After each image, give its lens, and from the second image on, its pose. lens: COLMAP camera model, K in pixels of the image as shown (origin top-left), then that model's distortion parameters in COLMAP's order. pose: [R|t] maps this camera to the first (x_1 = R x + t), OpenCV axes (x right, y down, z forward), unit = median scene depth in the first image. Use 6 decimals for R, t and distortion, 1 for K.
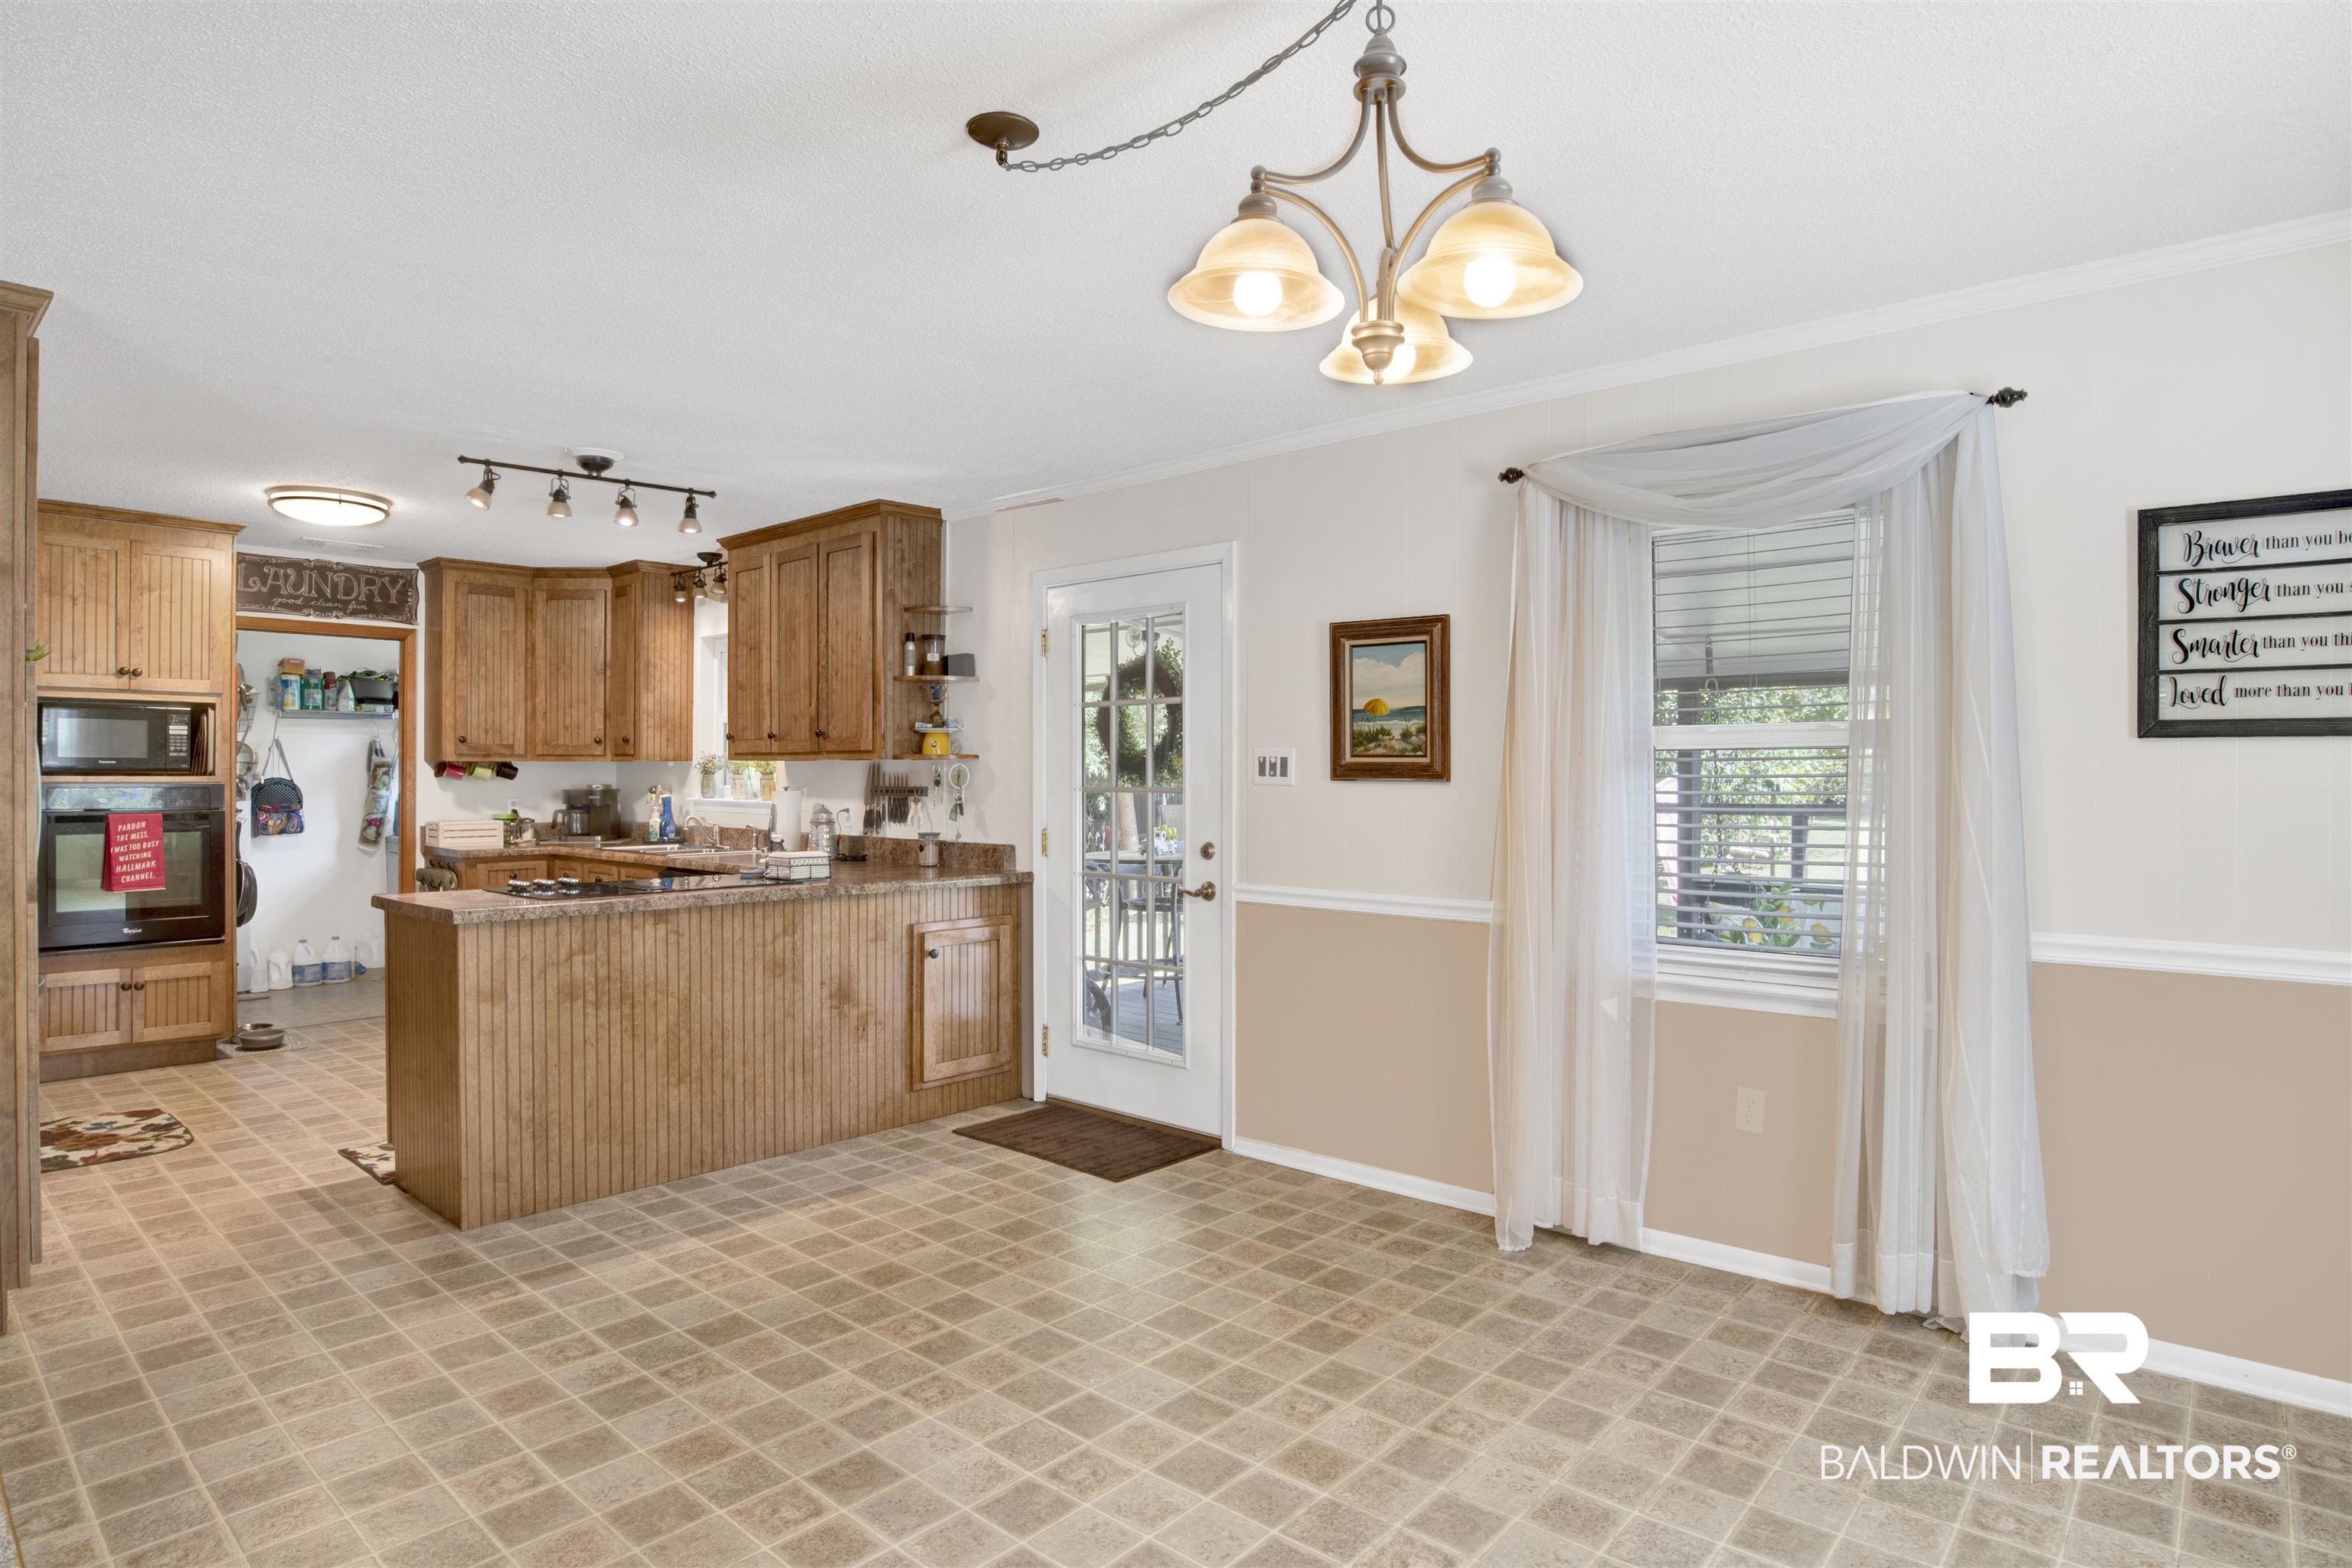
lens RADIAL K [[1269.9, 0, 1171.9], [0, 1269.9, 775.3], [0, 0, 1]] dist [-0.069695, 0.022099]
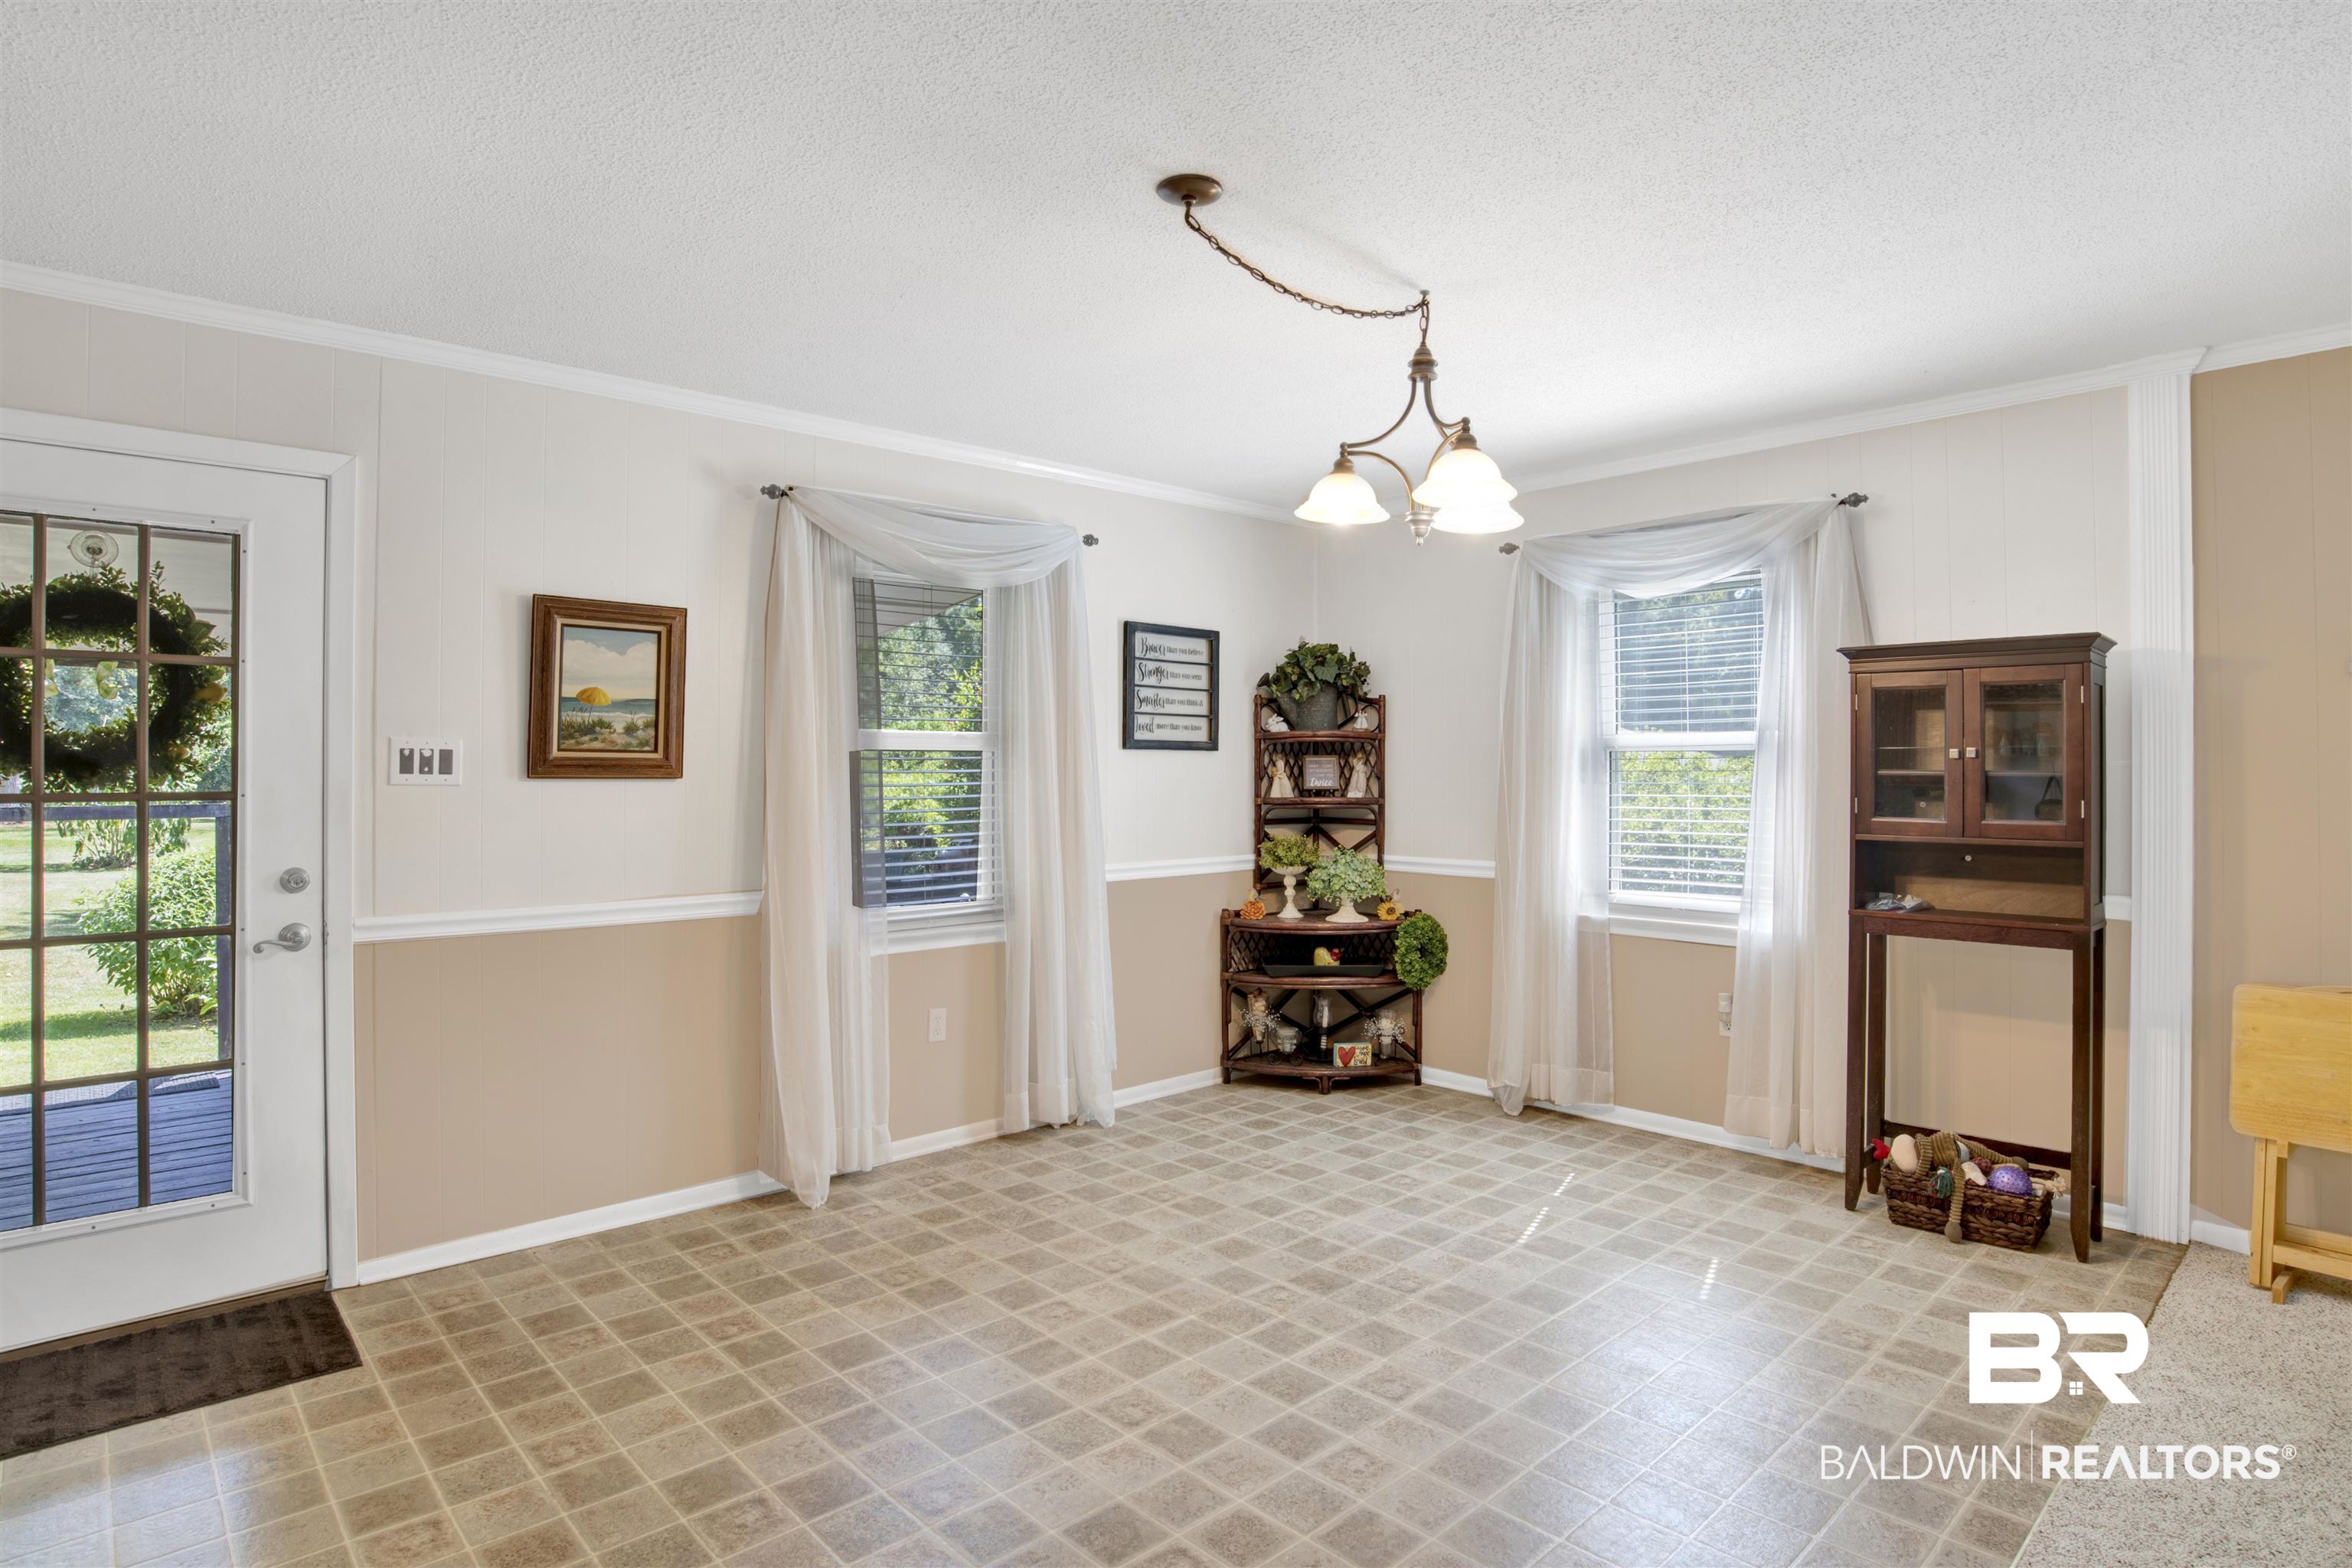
lens RADIAL K [[1254.5, 0, 1175.3], [0, 1254.5, 773.1], [0, 0, 1]] dist [-0.085845, 0.036244]
pose [[0.092119, -0.000125, 0.995748, -0.499792], [0.004600, 0.999989, -0.000300, 0.002070], [-0.995737, 0.004608, 0.092119, 0.379579]]
